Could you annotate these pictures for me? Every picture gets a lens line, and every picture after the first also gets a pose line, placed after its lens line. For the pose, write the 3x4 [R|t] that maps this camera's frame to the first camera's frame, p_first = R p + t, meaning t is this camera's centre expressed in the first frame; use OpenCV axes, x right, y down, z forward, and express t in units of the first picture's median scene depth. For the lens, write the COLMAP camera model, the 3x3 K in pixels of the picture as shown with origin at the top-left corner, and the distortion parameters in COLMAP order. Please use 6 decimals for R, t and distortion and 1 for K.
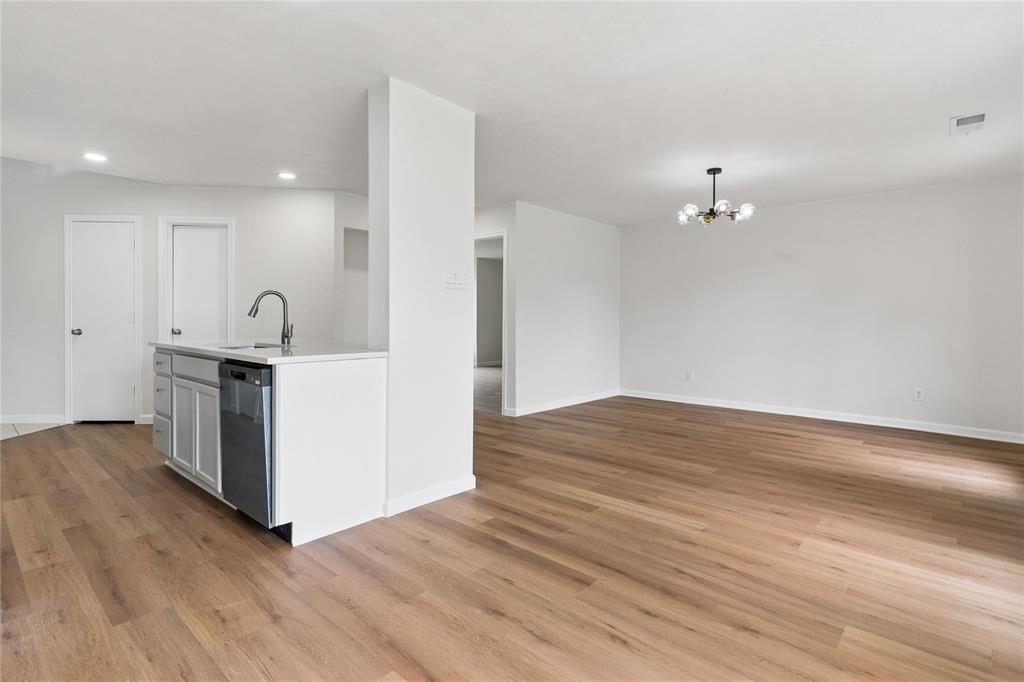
lens RADIAL K [[499.4, 0, 507.3], [0, 499.4, 334.6], [0, 0, 1]] dist [0.002722, 0.000516]
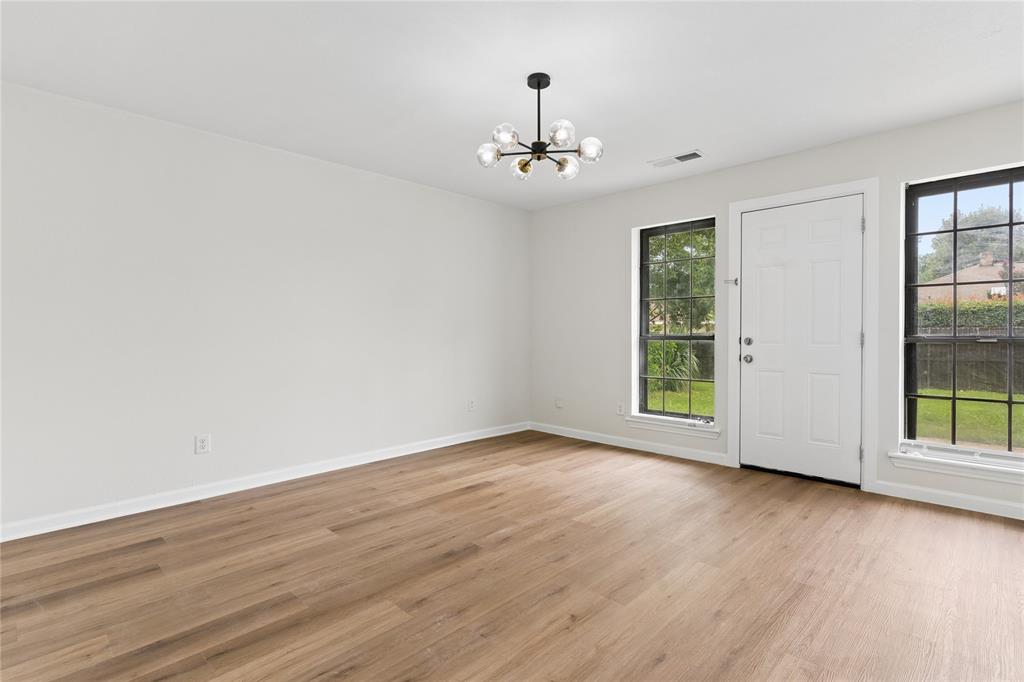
lens RADIAL K [[499.4, 0, 507.3], [0, 499.4, 334.6], [0, 0, 1]] dist [0.002722, 0.000516]
pose [[0.038492, -0.007563, 0.999230, -0.282149], [0.034672, 0.999379, 0.006228, -0.037076], [-0.998657, 0.034406, 0.038730, 1.486844]]
